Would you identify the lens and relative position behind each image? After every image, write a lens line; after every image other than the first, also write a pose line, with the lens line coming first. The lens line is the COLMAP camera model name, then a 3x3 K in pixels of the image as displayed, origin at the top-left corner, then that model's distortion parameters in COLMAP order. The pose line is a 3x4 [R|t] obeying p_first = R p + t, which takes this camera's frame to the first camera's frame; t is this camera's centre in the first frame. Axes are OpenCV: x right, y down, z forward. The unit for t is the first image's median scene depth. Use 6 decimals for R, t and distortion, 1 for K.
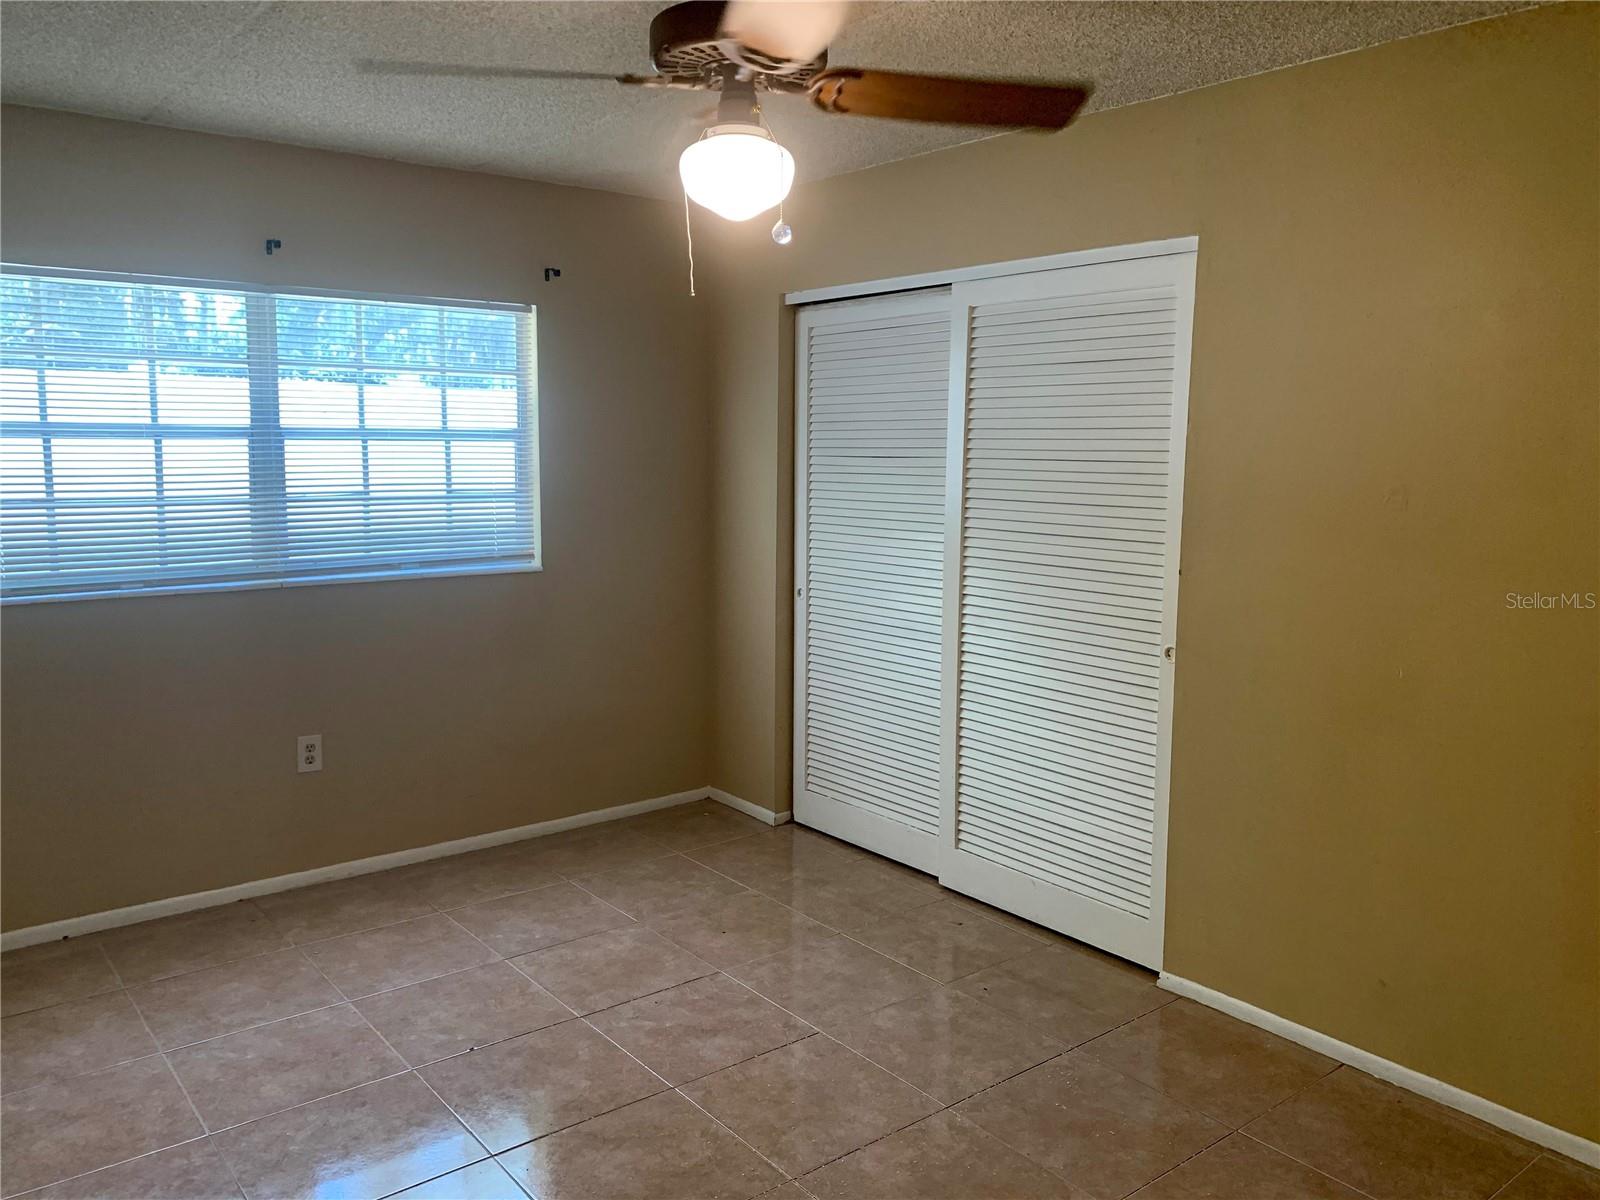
lens RADIAL K [[1187.8, 0, 800.0], [0, 1187.8, 600.0], [0, 0, 1]] dist [0.036435, -0.053850]
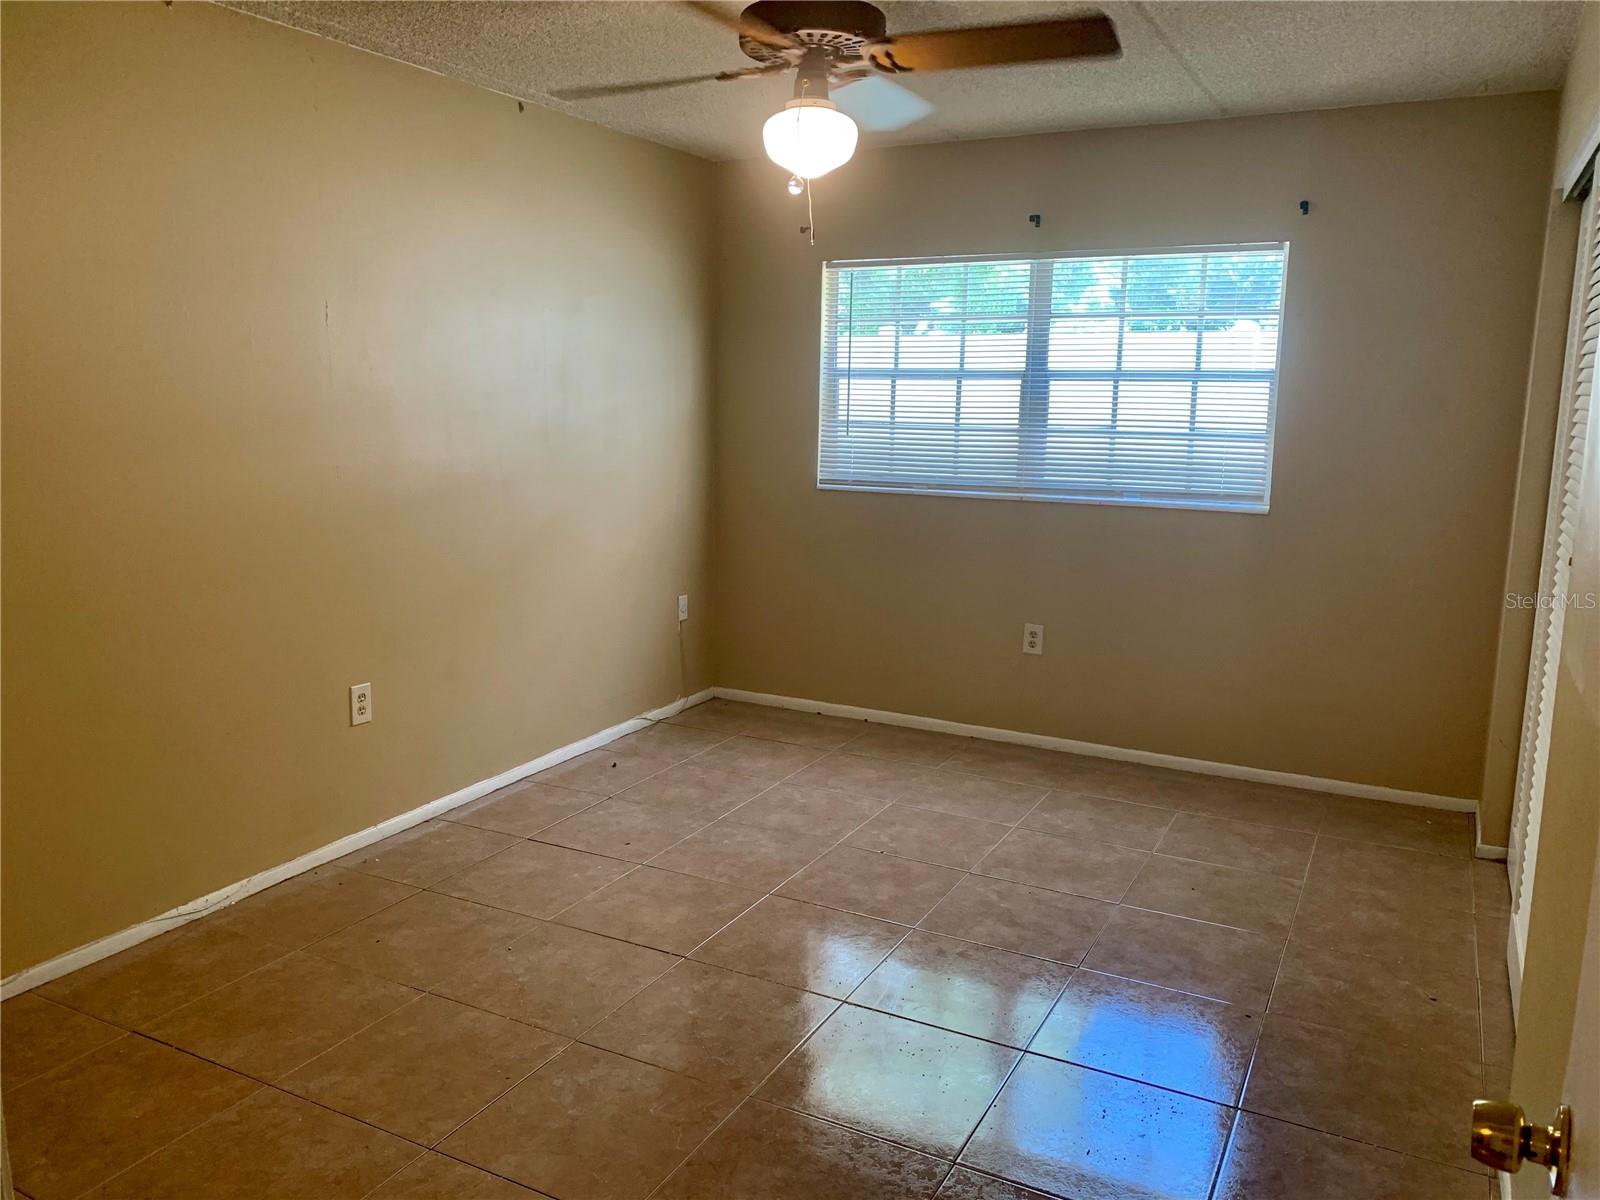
lens RADIAL K [[1233.3, 0, 795.2], [0, 1233.3, 624.0], [0, 0, 1]] dist [0.037058, -0.197010]
pose [[0.386291, 0.174162, -0.905785, 0.653767], [-0.124466, 0.982873, 0.135903, -0.028944], [0.913941, 0.060241, 0.401352, 0.272470]]
